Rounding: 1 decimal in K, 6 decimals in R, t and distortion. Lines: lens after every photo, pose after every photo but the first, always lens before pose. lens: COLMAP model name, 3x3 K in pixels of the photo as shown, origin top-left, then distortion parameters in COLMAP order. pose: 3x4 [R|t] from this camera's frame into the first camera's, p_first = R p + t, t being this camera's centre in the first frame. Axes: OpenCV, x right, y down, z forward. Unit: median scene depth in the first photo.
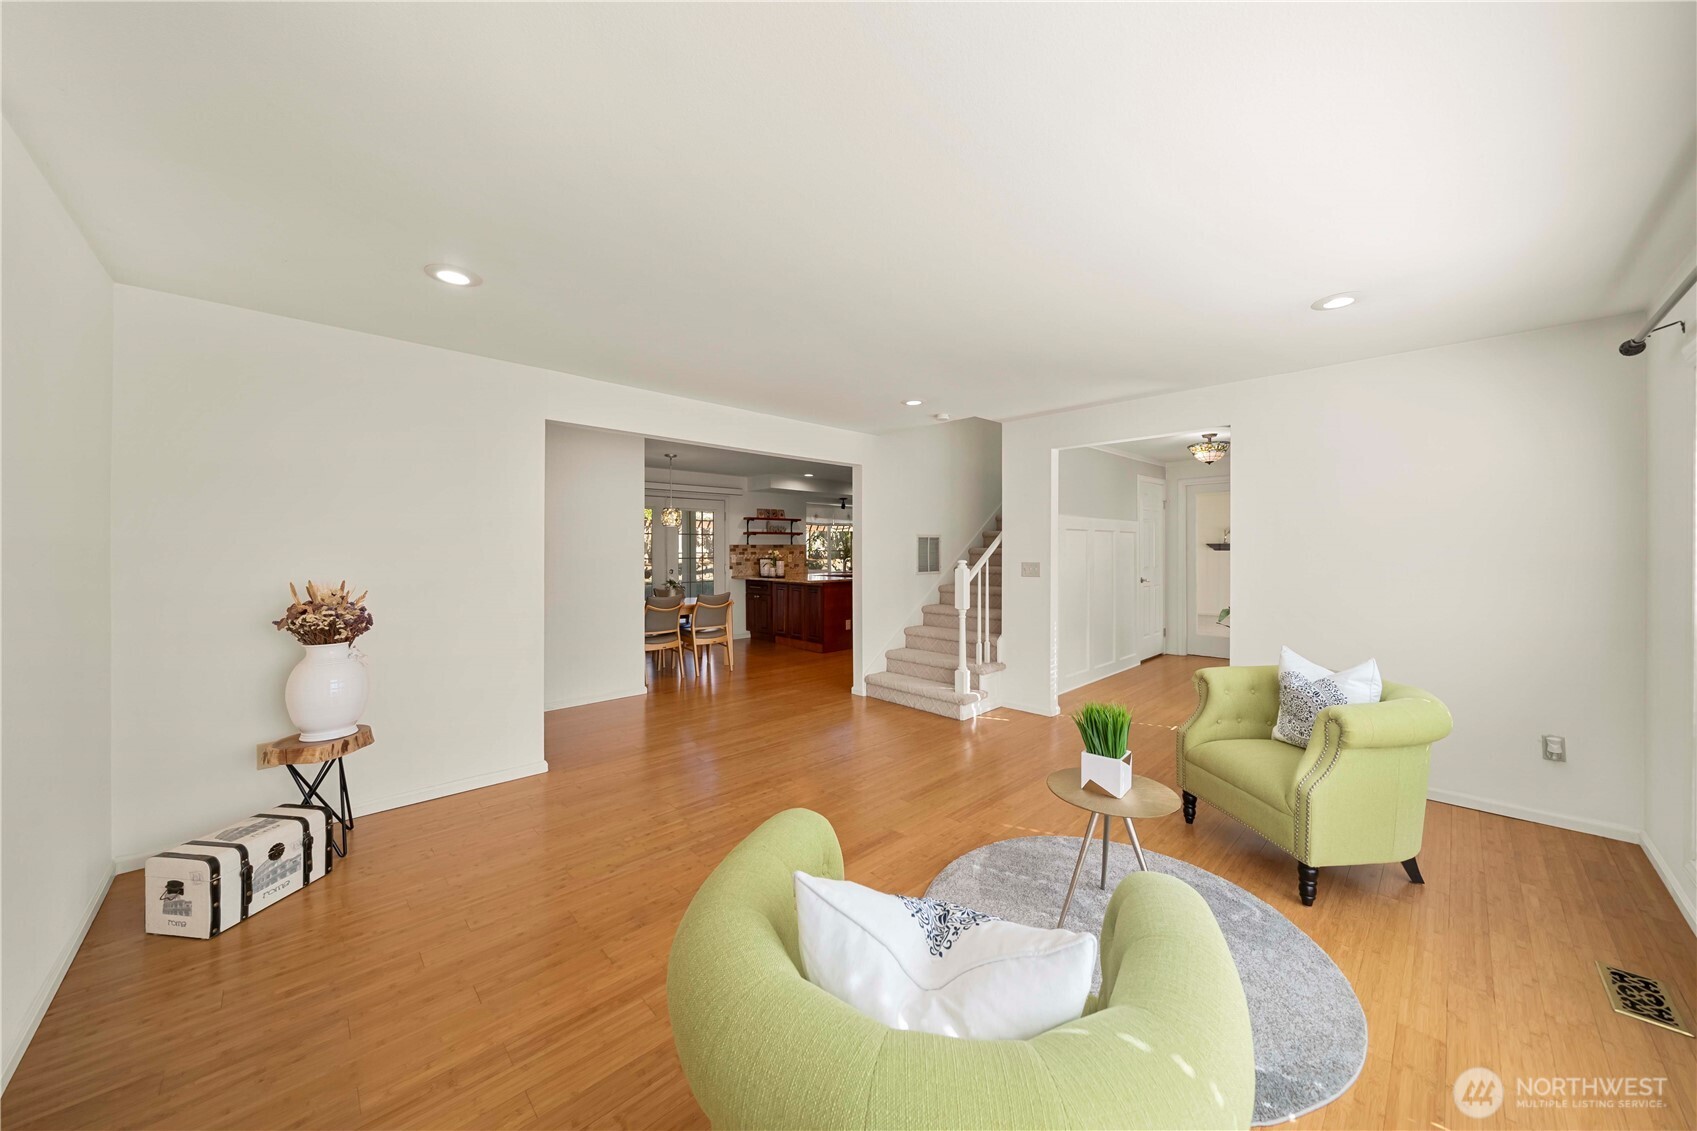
lens RADIAL K [[587.4, 0, 846.9], [0, 587.4, 547.6], [0, 0, 1]] dist [0.000018, 0.000014]
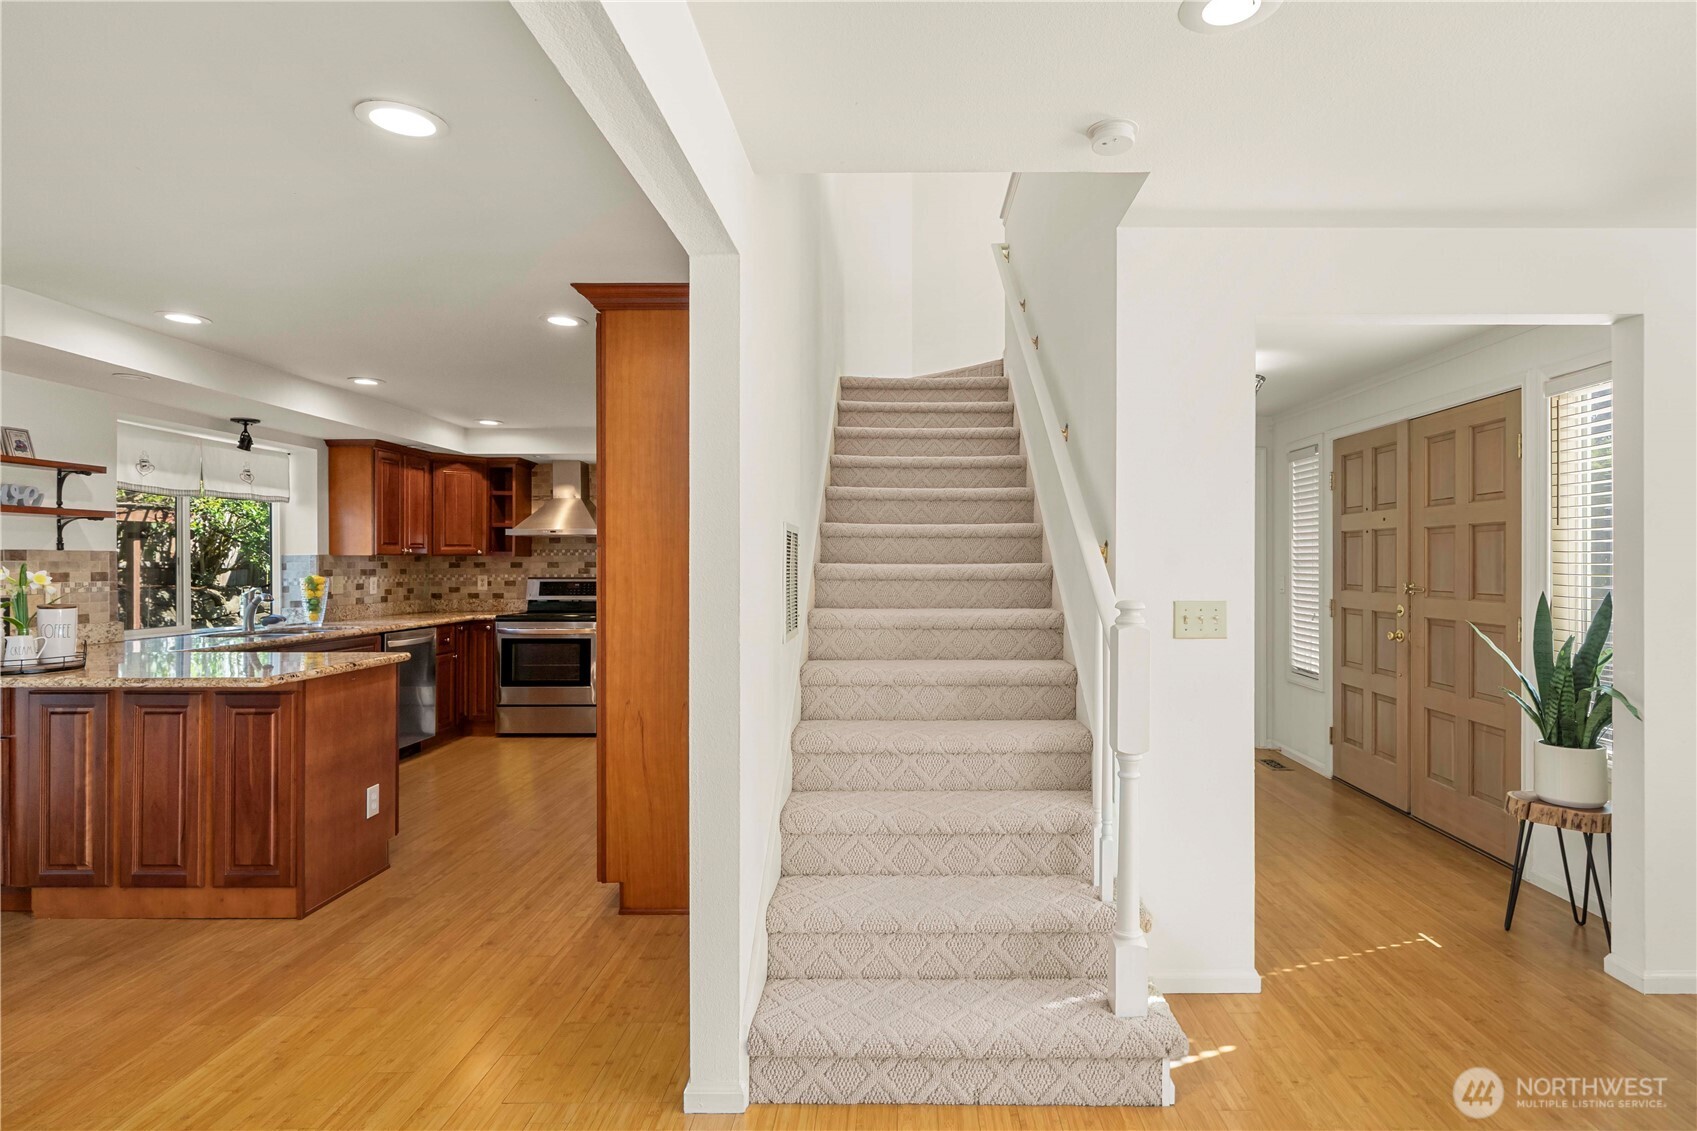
lens RADIAL K [[881.0, 0, 904.7], [0, 881.0, 561.8], [0, 0, 1]] dist [0.003050, -0.000527]
pose [[0.689565, 0.004373, 0.724211, -0.132529], [-0.002484, 0.999990, -0.003673, 0.001508], [-0.724220, 0.000734, 0.689569, 0.410592]]
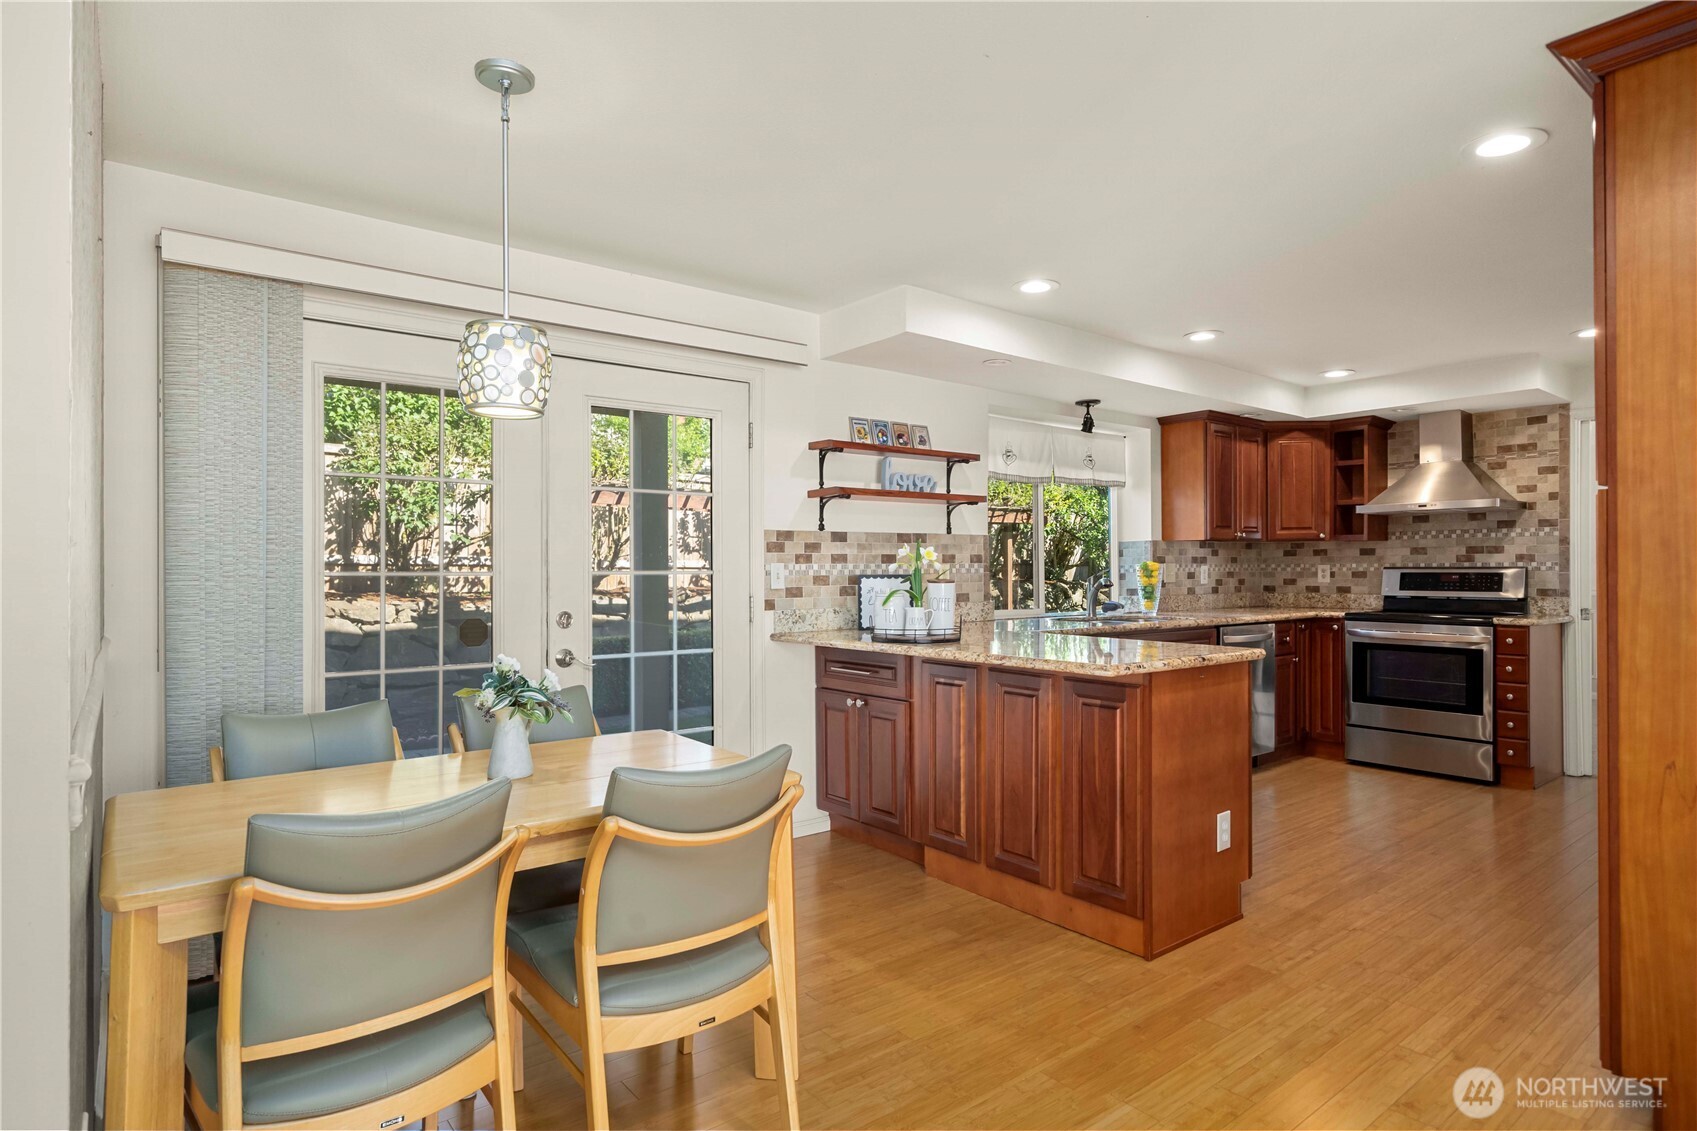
lens RADIAL K [[913.5, 0, 842.3], [0, 913.5, 565.1], [0, 0, 1]] dist [0.004852, 0.000582]
pose [[0.995771, 0.000260, -0.091875, -0.114721], [-0.000380, 0.999999, -0.001293, 0.013935], [0.091874, 0.001322, 0.995770, 0.526350]]
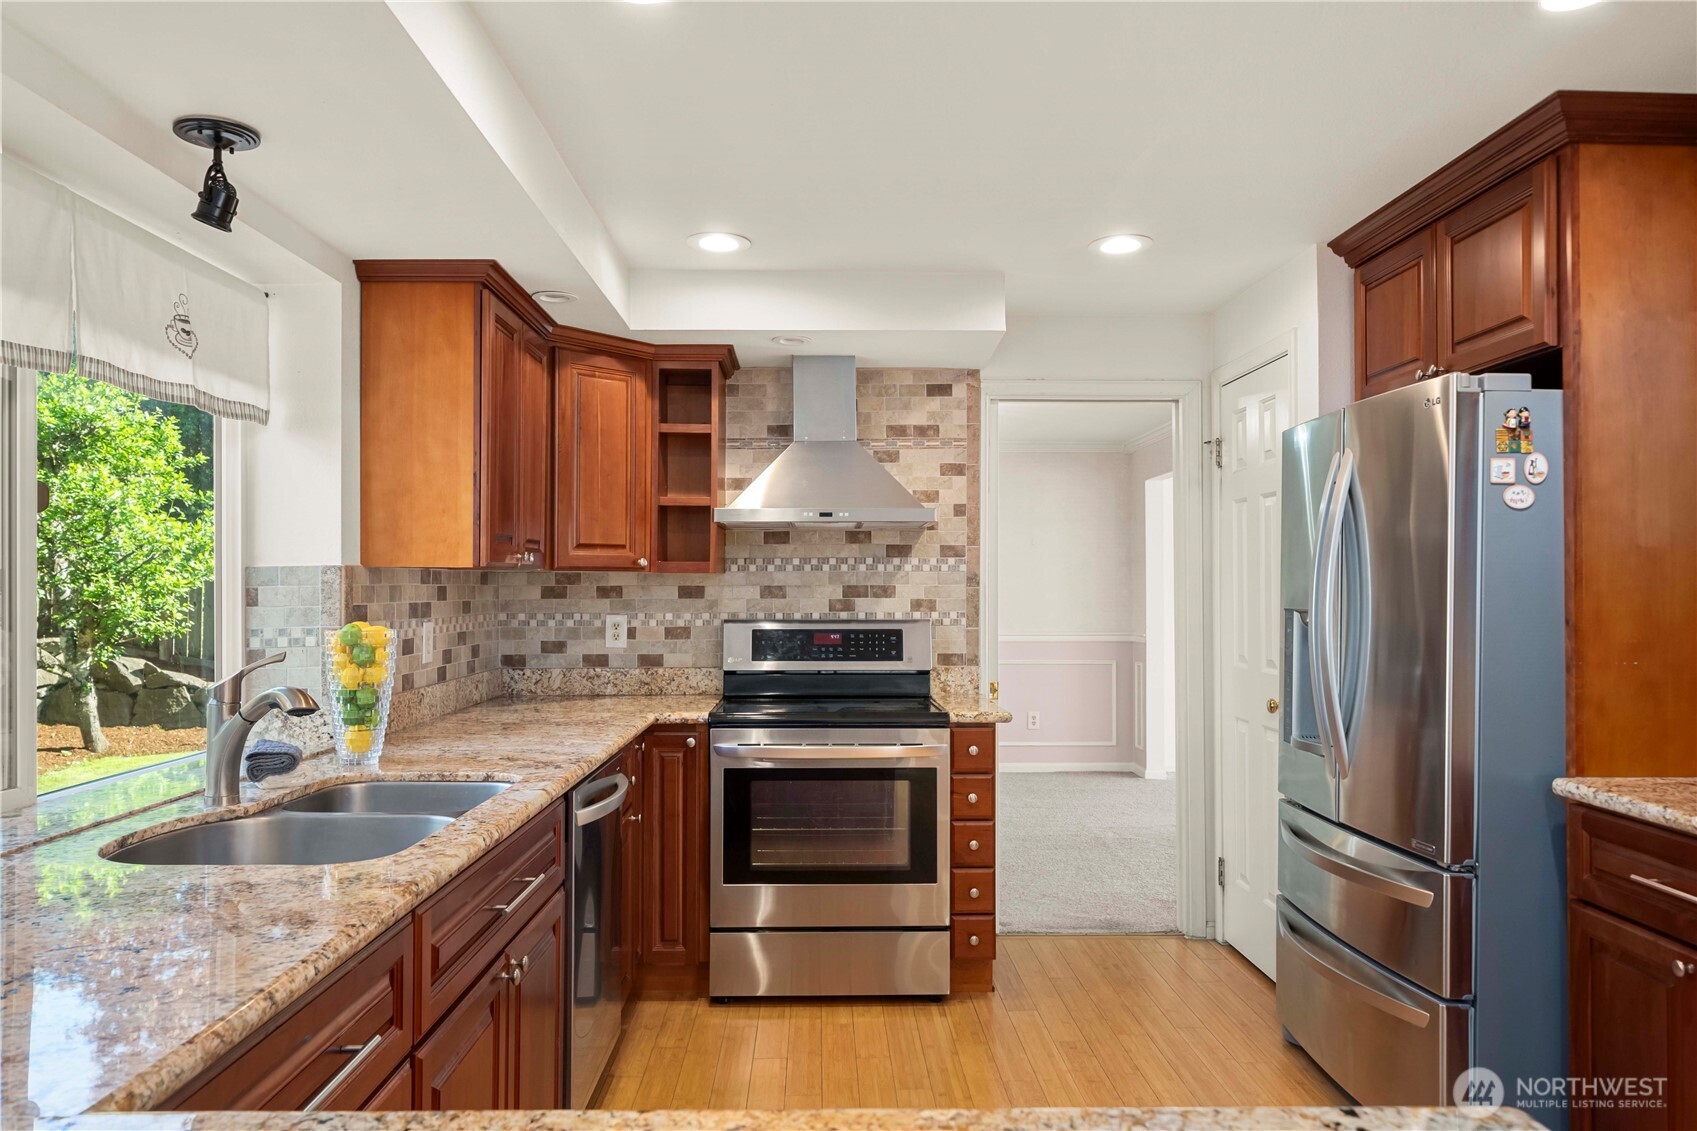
lens RADIAL K [[1146.1, 0, 842.6], [0, 1146.1, 576.9], [0, 0, 1]] dist [0.001983, 0.001558]
pose [[0.679084, 0.010578, 0.733985, -0.095328], [-0.003147, 0.999929, -0.011500, 0.001337], [-0.734054, 0.005499, 0.679069, 0.887623]]
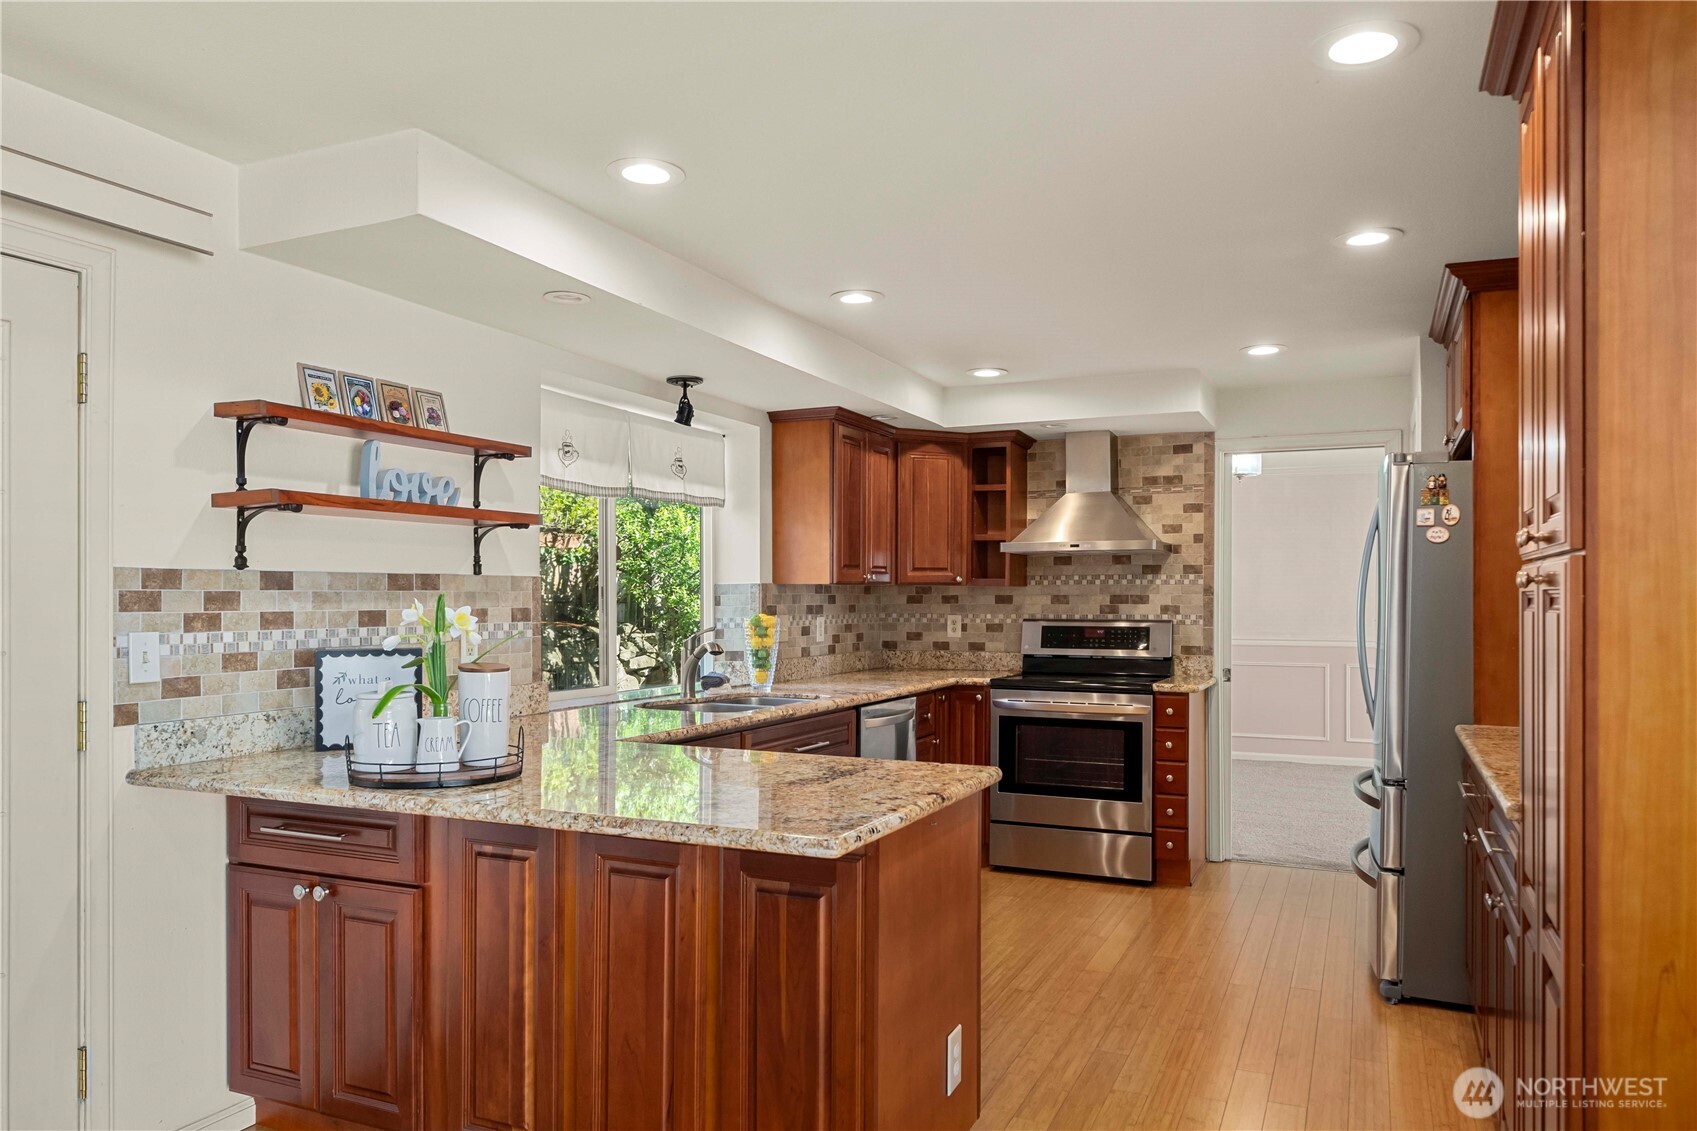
lens RADIAL K [[1152.8, 0, 845.1], [0, 1152.8, 597.5], [0, 0, 1]] dist [-0.000626, 0.002540]
pose [[0.929860, 0.005603, 0.367872, -0.131022], [-0.005675, 0.999984, -0.000885, 0.002400], [-0.367871, -0.001265, 0.929876, 0.639725]]
